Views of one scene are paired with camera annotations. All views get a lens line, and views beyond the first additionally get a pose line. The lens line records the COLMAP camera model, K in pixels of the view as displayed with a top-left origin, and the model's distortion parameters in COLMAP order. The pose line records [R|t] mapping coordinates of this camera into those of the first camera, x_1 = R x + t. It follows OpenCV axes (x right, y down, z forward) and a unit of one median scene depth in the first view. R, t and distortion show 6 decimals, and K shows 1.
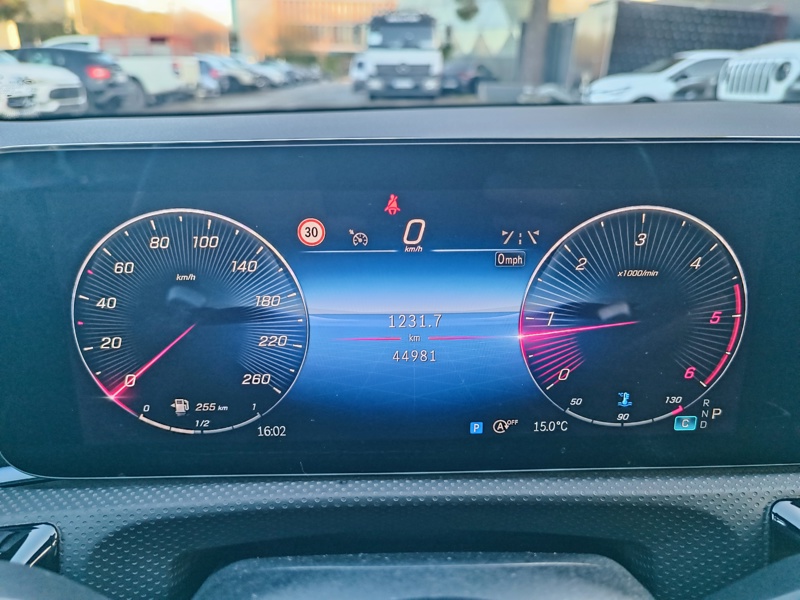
lens RADIAL K [[608.7, 0, 407.3], [0, 608.7, 300.4], [0, 0, 1]] dist [0.006473, 0.000486]
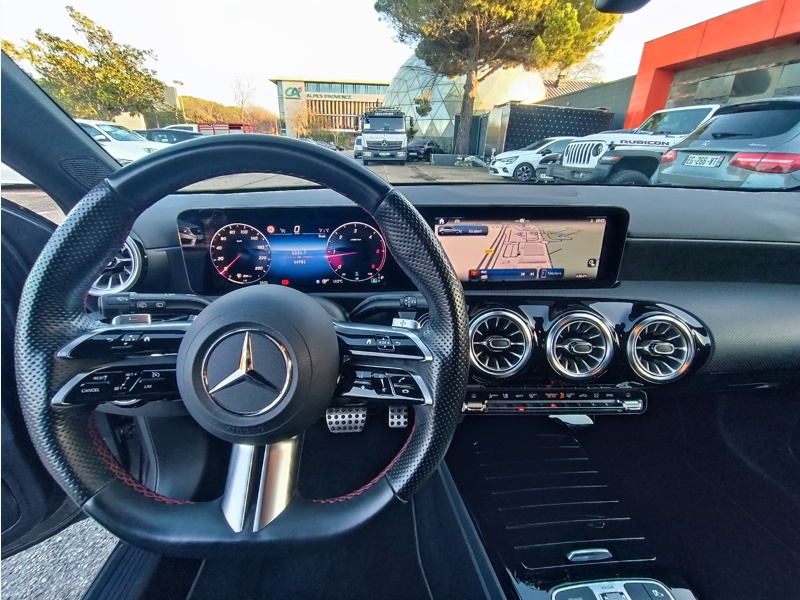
lens RADIAL K [[370.3, 0, 399.2], [0, 370.3, 299.5], [0, 0, 1]] dist [-0.001594, 0.000704]
pose [[0.999679, -0.007523, 0.024177, 0.567928], [0.006676, 0.999369, 0.034897, 0.245074], [-0.024424, -0.034724, 0.999098, -1.332622]]
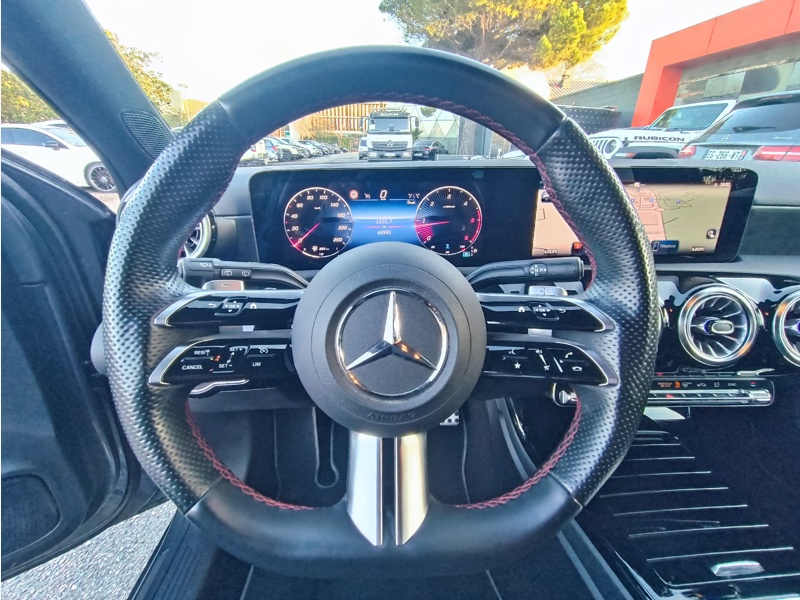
lens RADIAL K [[370.0, 0, 400.0], [0, 370.0, 300.0], [0, 0, 1]] dist [-0.000140, 0.000026]
pose [[0.999821, -0.010148, 0.015996, 0.061014], [0.009618, 0.999413, 0.032875, 0.390522], [-0.016320, -0.032715, 0.999331, -1.048340]]
